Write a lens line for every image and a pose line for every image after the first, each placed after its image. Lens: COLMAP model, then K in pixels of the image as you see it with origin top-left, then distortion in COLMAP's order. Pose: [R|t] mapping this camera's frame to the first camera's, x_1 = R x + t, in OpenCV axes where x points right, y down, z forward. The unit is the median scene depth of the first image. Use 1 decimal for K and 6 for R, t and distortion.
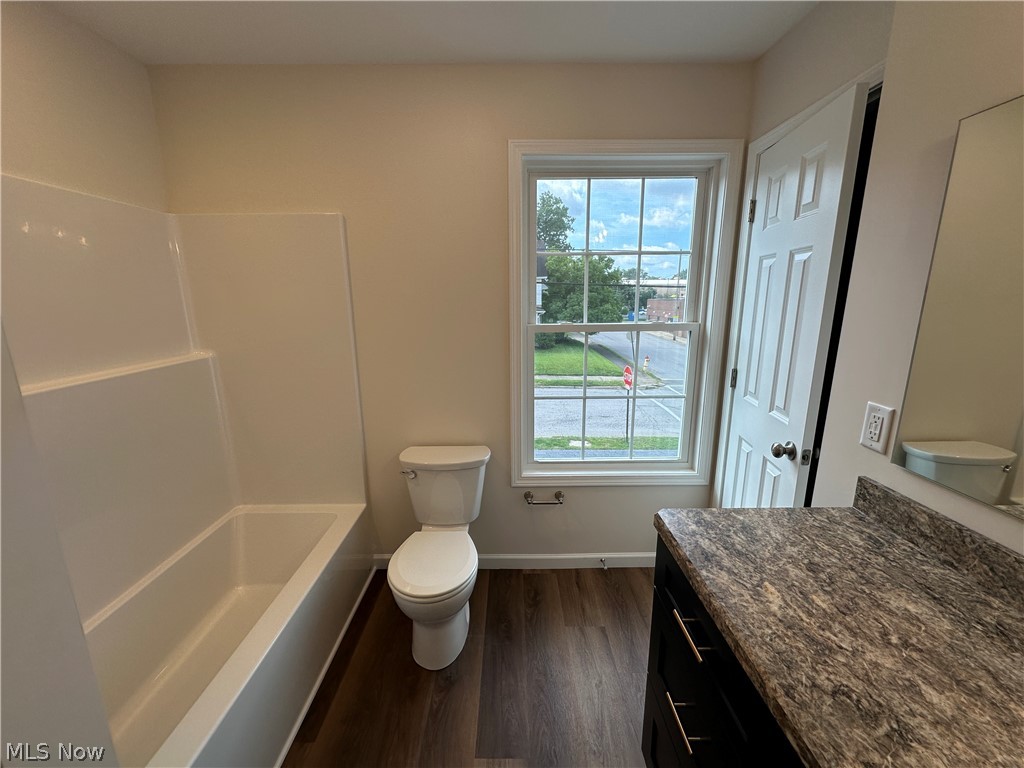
lens RADIAL K [[413.3, 0, 511.3], [0, 413.3, 376.4], [0, 0, 1]] dist [0.000578, 0.000062]
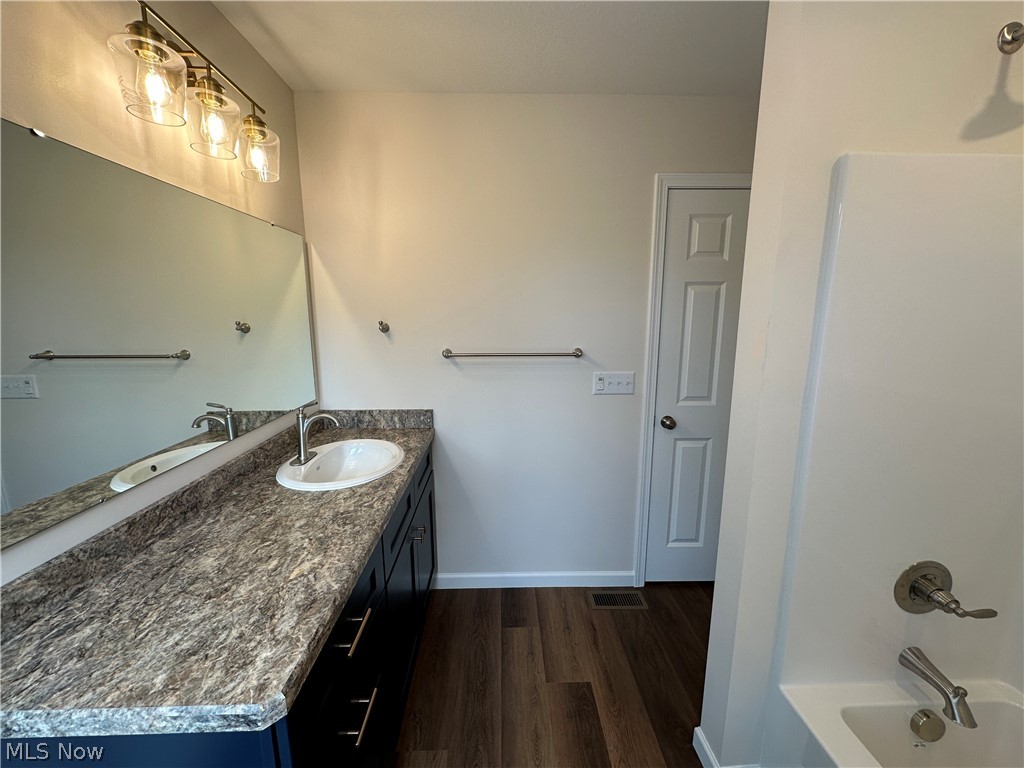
lens RADIAL K [[407.1, 0, 512.1], [0, 407.1, 383.2], [0, 0, 1]] dist [-0.006887, 0.000691]
pose [[-0.999690, 0.010913, -0.022378, 0.049041], [0.002140, 0.933154, 0.359472, -0.353786], [0.024805, 0.359312, -0.932888, 1.767795]]
